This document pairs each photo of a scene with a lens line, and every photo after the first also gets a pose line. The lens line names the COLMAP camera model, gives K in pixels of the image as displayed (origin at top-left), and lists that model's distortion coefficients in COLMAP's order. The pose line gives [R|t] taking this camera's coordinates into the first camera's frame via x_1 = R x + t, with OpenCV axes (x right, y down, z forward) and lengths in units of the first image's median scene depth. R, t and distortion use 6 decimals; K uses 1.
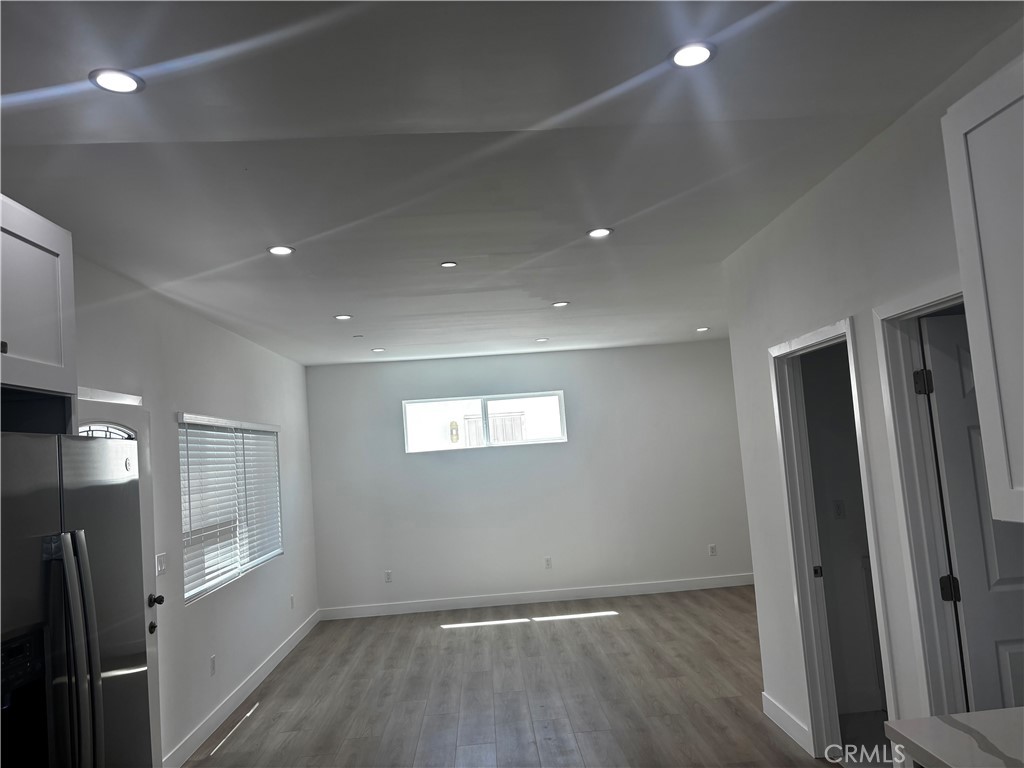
lens RADIAL K [[778.4, 0, 509.6], [0, 778.4, 387.0], [0, 0, 1]] dist [0.041543, -0.035191]
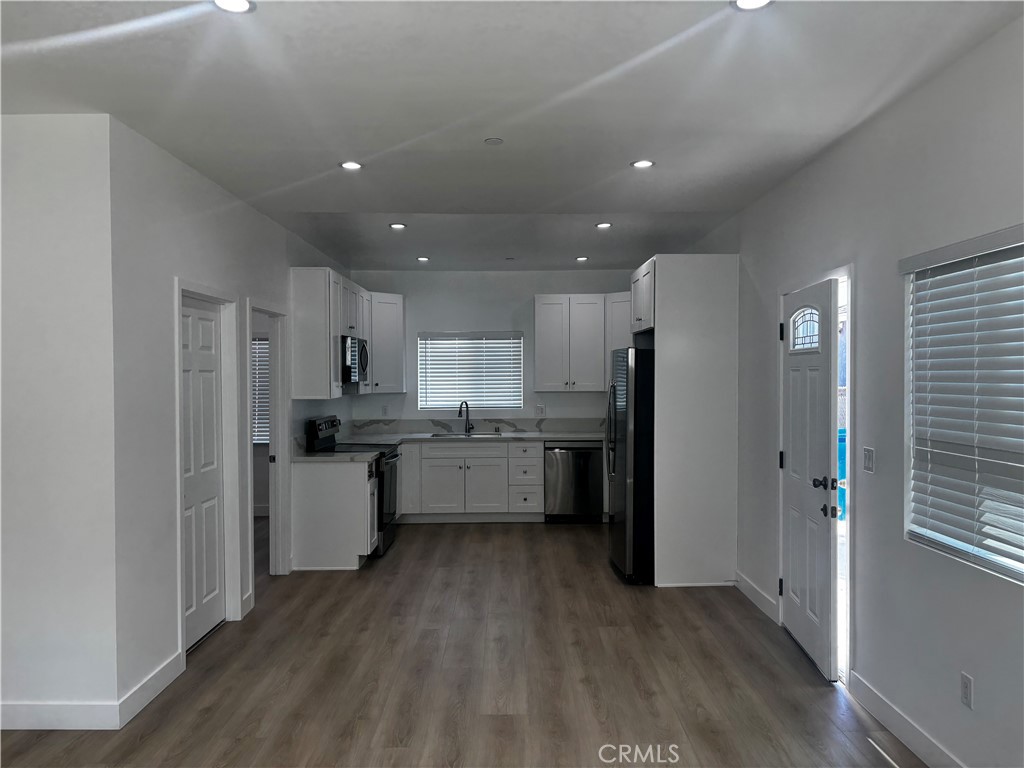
lens RADIAL K [[778.4, 0, 505.6], [0, 778.4, 399.6], [0, 0, 1]] dist [0.041543, -0.035191]
pose [[-0.995882, 0.079976, 0.042693, -0.084339], [0.077623, 0.995509, -0.054182, 0.142203], [-0.046835, -0.050645, -0.997618, 1.466161]]
